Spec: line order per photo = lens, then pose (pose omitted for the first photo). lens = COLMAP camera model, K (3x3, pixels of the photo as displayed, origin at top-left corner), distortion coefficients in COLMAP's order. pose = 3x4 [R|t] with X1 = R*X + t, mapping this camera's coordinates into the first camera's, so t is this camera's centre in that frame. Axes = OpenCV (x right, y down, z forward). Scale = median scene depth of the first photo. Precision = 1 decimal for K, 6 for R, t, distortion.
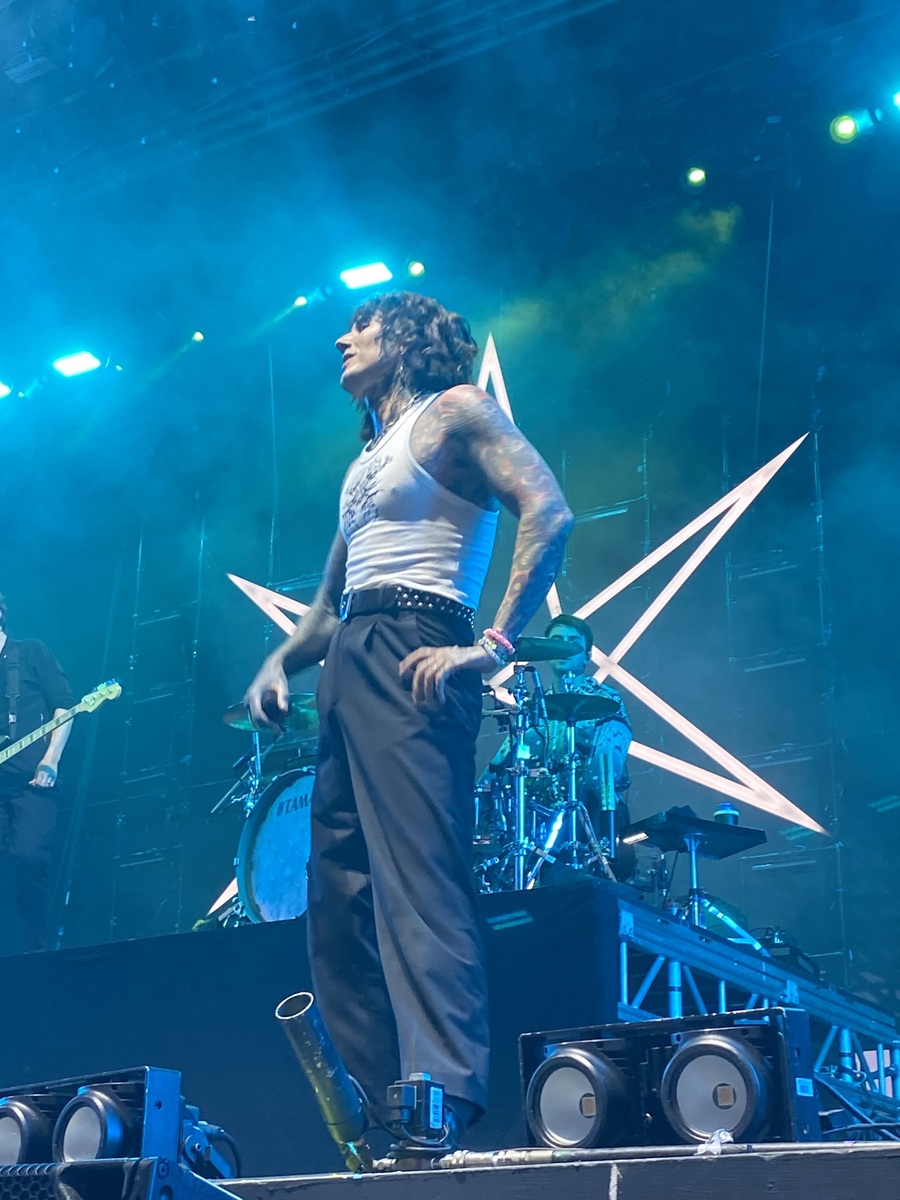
lens RADIAL K [[2135.7, 0, 444.9], [0, 2135.7, 579.8], [0, 0, 1]] dist [0.073747, 0.000000]
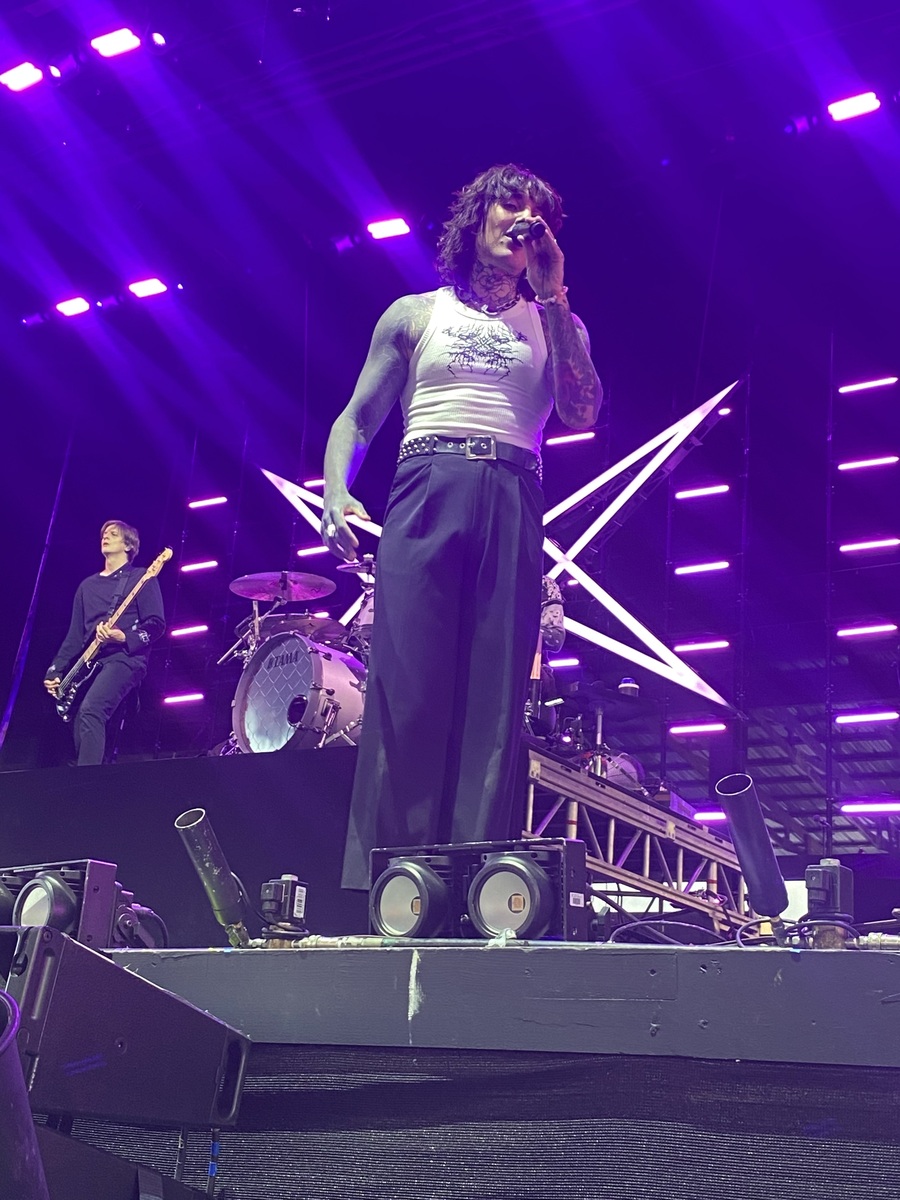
lens RADIAL K [[1759.9, 0, 493.7], [0, 1759.9, 581.1], [0, 0, 1]] dist [0.094708, 0.000000]
pose [[0.998350, 0.055635, 0.014208, 0.086126], [-0.056347, 0.996846, 0.055880, -0.012332], [-0.011055, -0.056588, 0.998336, -0.052280]]
